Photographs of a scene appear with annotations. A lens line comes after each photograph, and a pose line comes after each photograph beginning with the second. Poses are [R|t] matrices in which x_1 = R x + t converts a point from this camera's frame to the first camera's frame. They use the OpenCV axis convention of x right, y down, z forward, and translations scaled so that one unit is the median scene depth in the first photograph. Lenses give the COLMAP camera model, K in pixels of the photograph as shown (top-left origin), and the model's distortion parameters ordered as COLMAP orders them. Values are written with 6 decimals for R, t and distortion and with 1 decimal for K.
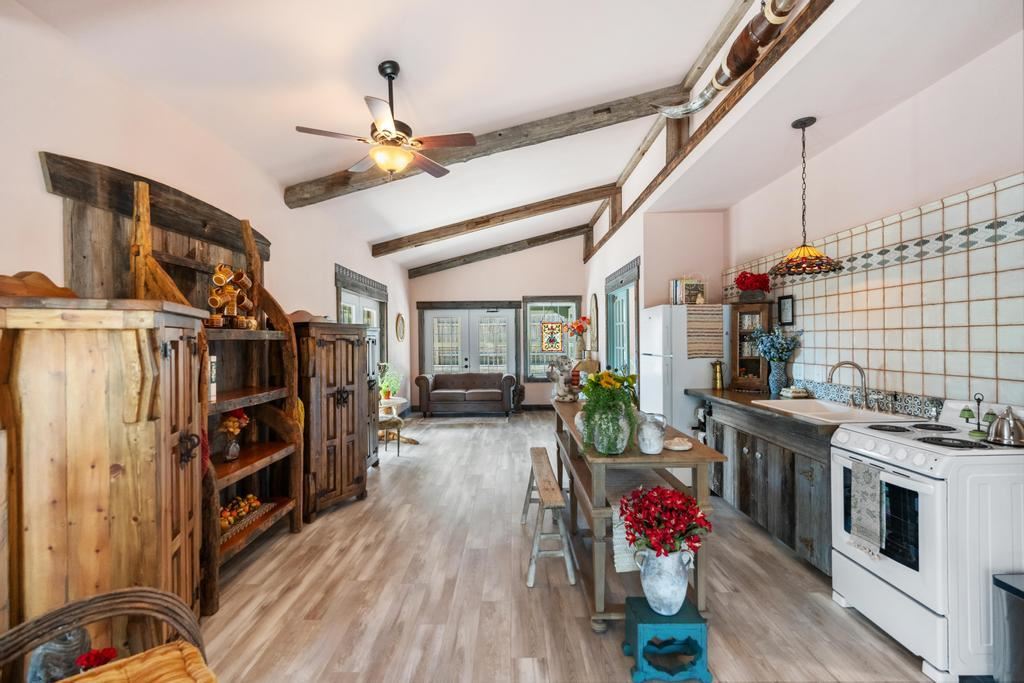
lens RADIAL K [[447.6, 0, 511.6], [0, 447.6, 345.4], [0, 0, 1]] dist [-0.000141, 0.000248]
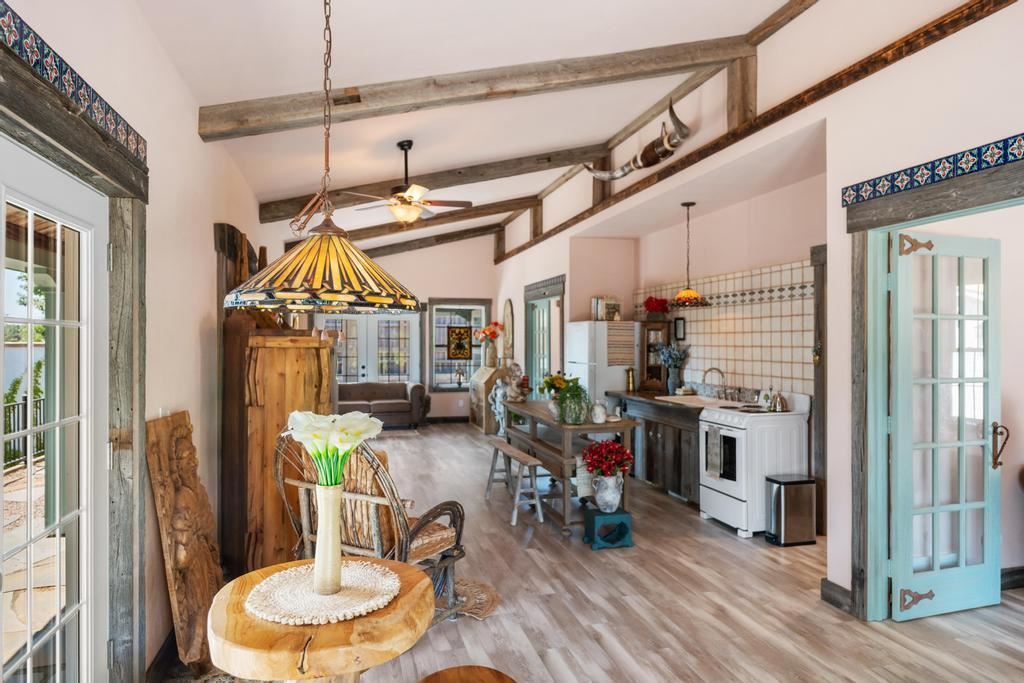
lens RADIAL K [[616.7, 0, 512.0], [0, 616.7, 341.5], [0, 0, 1]] dist [-0.000547, -0.000144]
pose [[0.966250, 0.010915, 0.257374, -0.333112], [-0.007916, 0.999888, -0.012684, -0.015572], [-0.257484, 0.010219, 0.966229, -0.633623]]
